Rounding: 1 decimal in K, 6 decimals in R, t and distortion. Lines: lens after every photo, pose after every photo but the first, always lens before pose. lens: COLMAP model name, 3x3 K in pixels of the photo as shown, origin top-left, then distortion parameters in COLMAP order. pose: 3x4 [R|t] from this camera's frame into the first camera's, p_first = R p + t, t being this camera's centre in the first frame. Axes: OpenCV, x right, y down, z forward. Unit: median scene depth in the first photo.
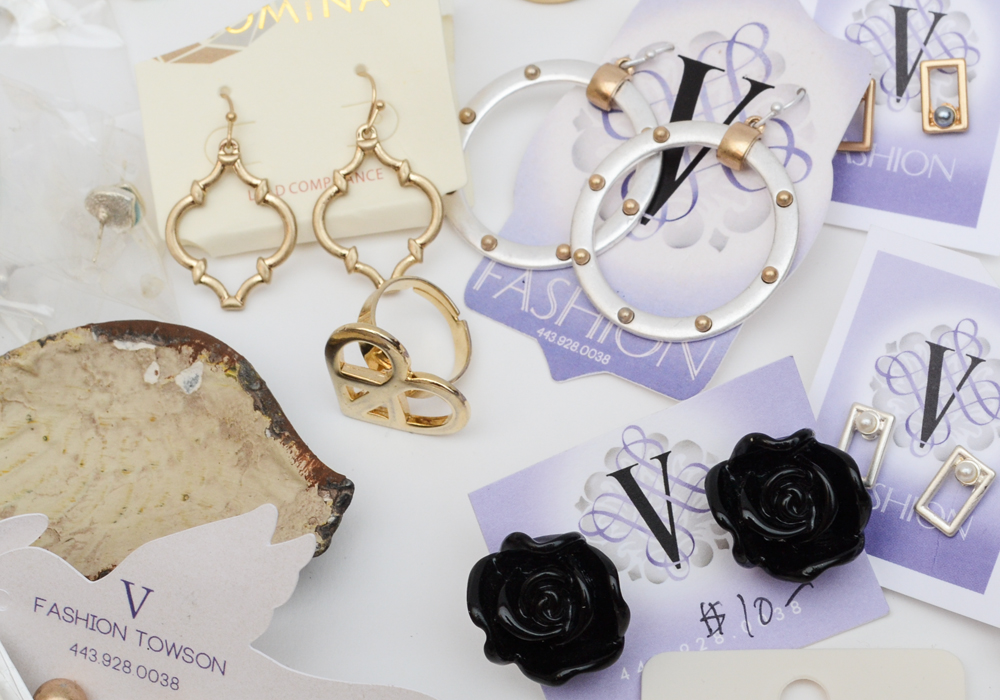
lens RADIAL K [[3245.5, 0, 498.4], [0, 3245.5, 317.1], [0, 0, 1]] dist [0.012080, 0.401050]
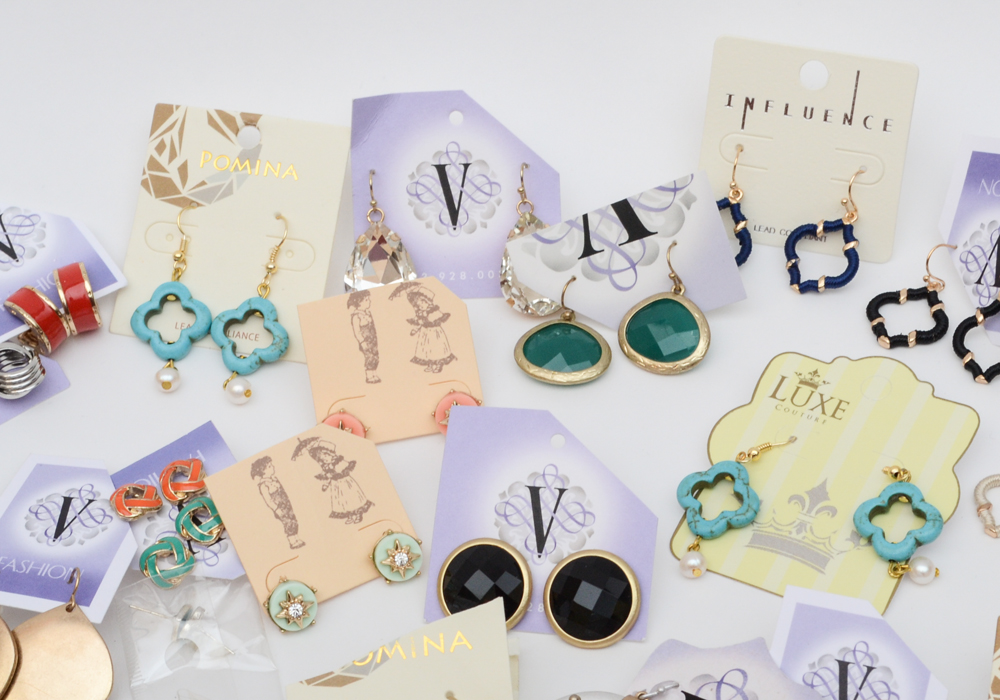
lens RADIAL K [[3245.5, 0, 498.4], [0, 3245.5, 317.1], [0, 0, 1]] dist [0.012080, 0.401050]
pose [[0.999210, 0.026715, -0.029438, 0.015697], [-0.031515, 0.983706, -0.176999, 0.009942], [0.024230, 0.177787, 0.983771, -0.413710]]
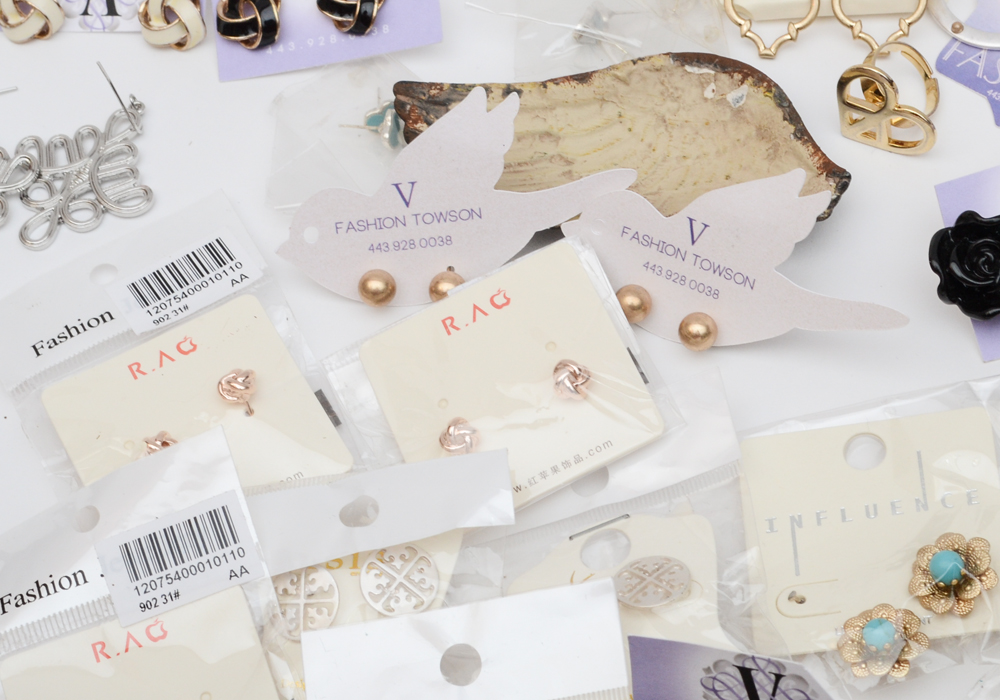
lens RADIAL K [[3245.5, 0, 498.4], [0, 3245.5, 317.1], [0, 0, 1]] dist [0.012080, 0.401050]
pose [[0.990469, 0.105449, -0.088605, -0.065489], [-0.106705, 0.994245, -0.009544, 0.143653], [0.087089, 0.018908, 0.996021, -0.421055]]
